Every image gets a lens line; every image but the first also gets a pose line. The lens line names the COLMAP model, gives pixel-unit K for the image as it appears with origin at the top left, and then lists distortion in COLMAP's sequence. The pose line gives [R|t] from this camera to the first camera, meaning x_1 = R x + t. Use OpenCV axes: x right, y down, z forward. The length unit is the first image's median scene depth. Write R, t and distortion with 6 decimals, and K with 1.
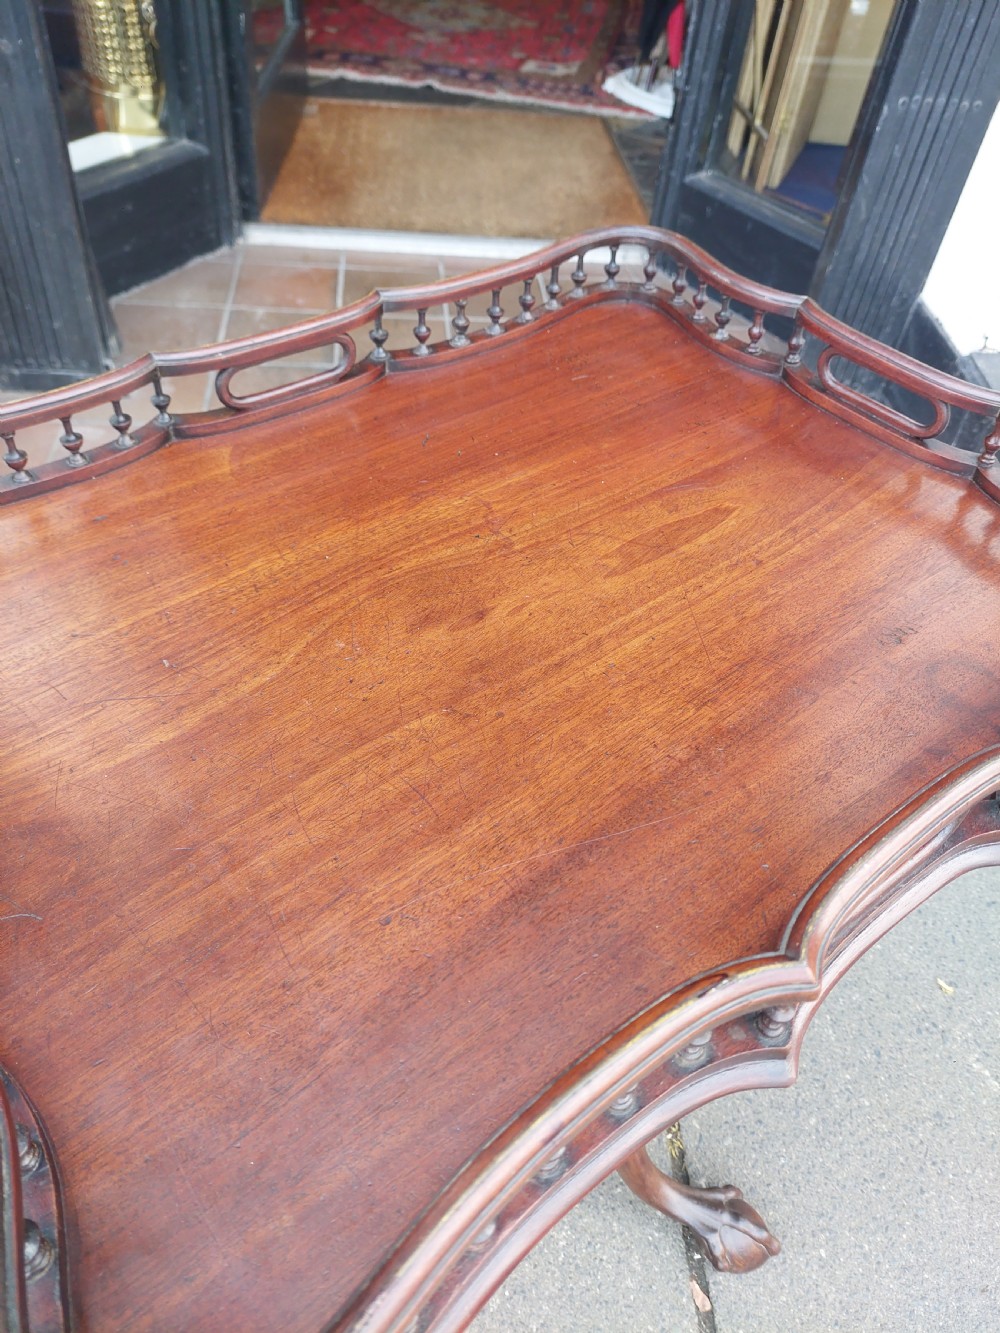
lens RADIAL K [[973.6, 0, 499.0], [0, 973.6, 672.6], [0, 0, 1]] dist [0.065954, -0.092804]
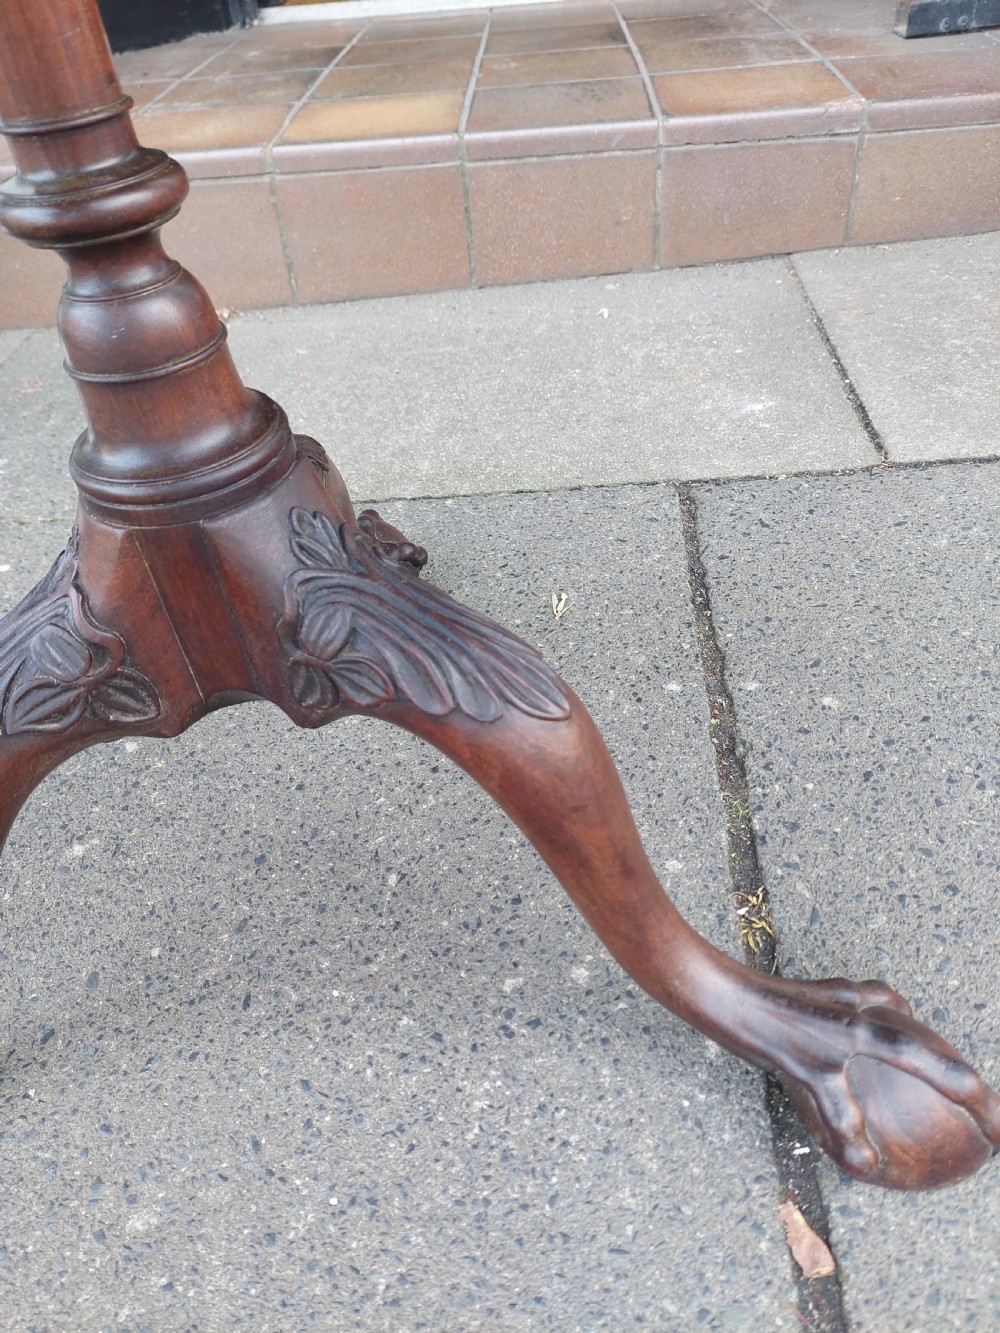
lens RADIAL K [[973.6, 0, 499.0], [0, 973.6, 672.6], [0, 0, 1]] dist [0.065954, -0.092804]
pose [[0.981512, -0.045100, -0.186013, 0.168192], [0.030063, 0.996106, -0.082884, 0.438238], [0.189027, 0.075760, 0.979045, 0.576048]]
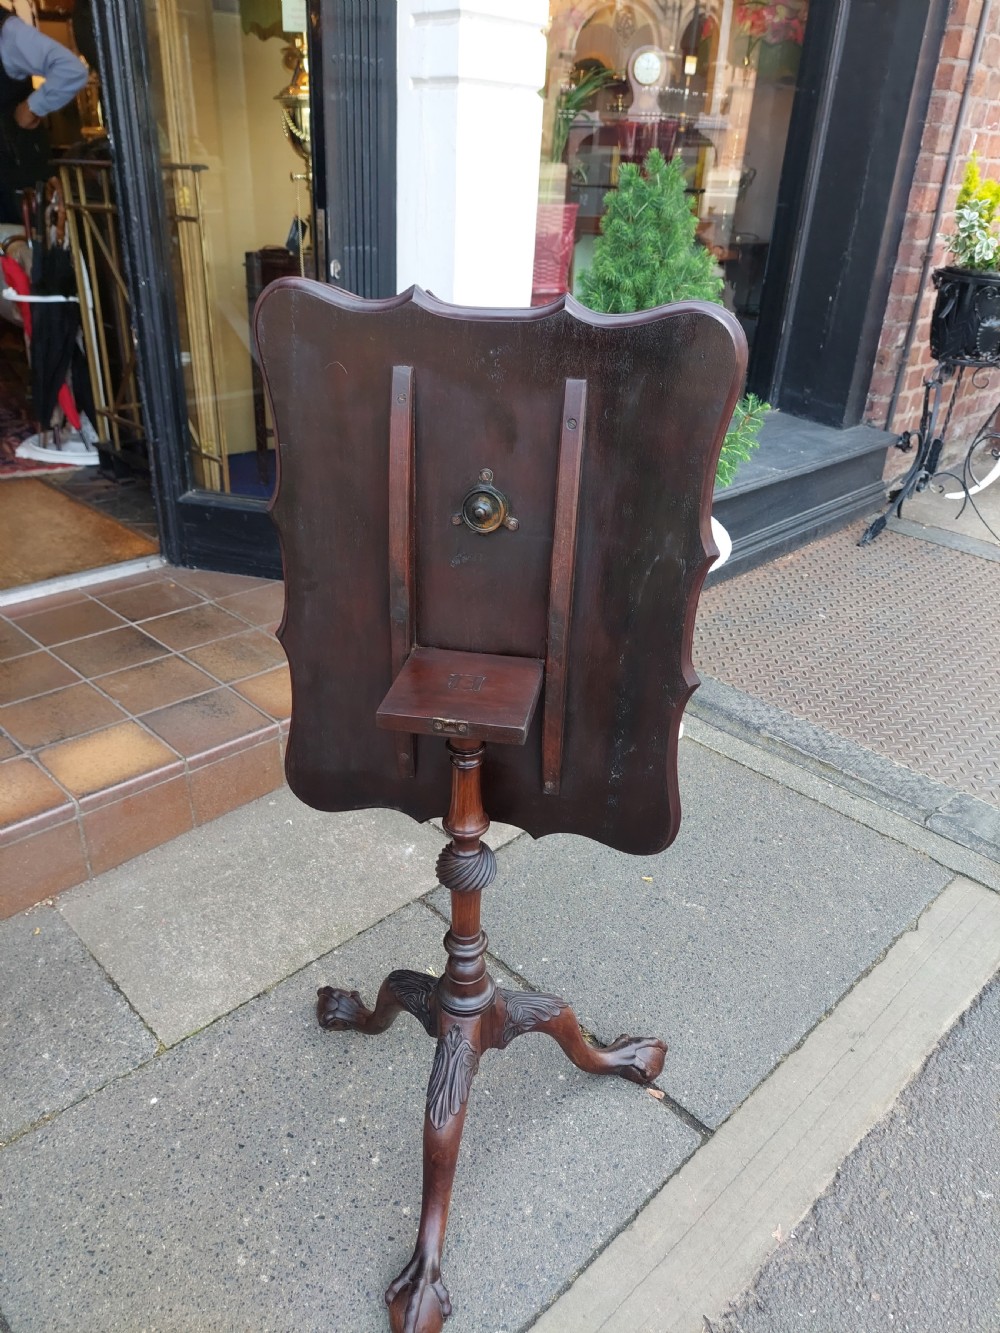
lens RADIAL K [[960.5, 0, 505.8], [0, 960.5, 669.3], [0, 0, 1]] dist [0.060141, -0.079411]
pose [[0.759387, -0.342839, 0.552986, -0.593855], [0.477069, 0.871318, -0.114936, 0.116285], [-0.442422, 0.351093, 0.825225, -0.391416]]
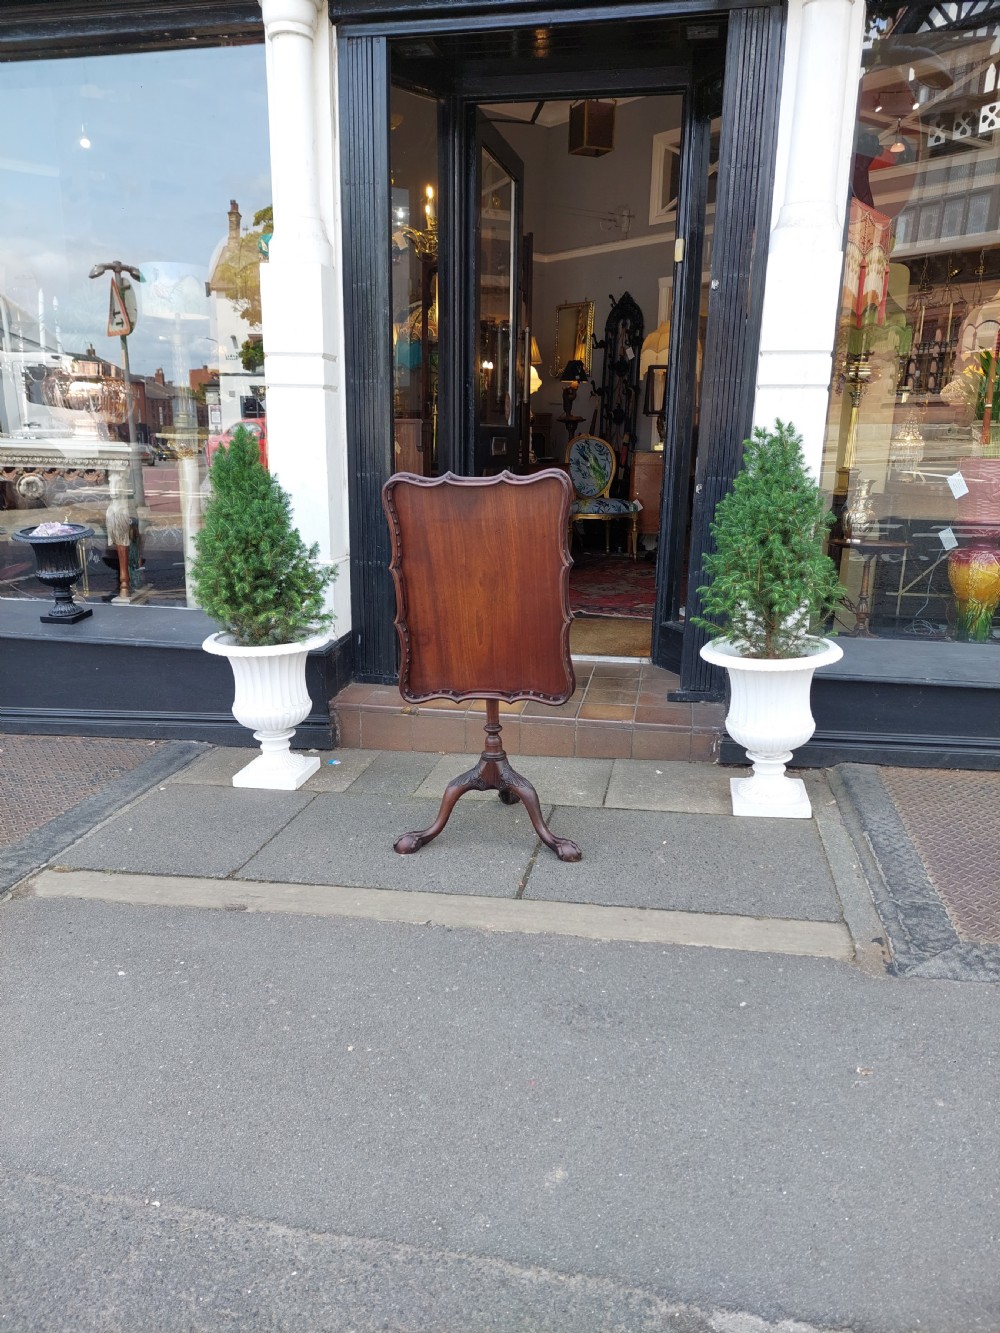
lens RADIAL K [[960.5, 0, 505.8], [0, 960.5, 669.3], [0, 0, 1]] dist [0.060141, -0.079411]
pose [[0.965051, -0.008352, -0.261930, 0.903476], [-0.132266, 0.847326, -0.514338, 1.575907], [0.226236, 0.531007, 0.816608, -1.654827]]
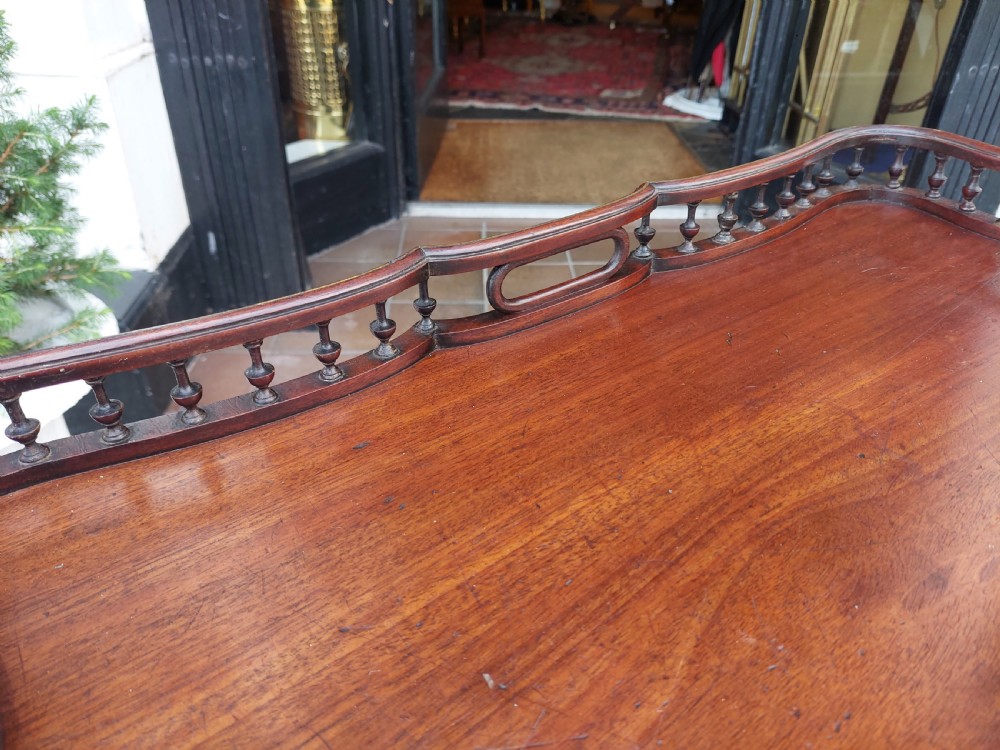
lens RADIAL K [[739.1, 0, 514.1], [0, 739.1, 371.4], [0, 0, 1]] dist [0.079633, -0.144460]
pose [[0.997511, -0.028996, -0.064268, -0.143672], [0.014106, 0.975166, -0.221027, -0.048180], [0.069081, 0.219570, 0.973148, 0.247631]]
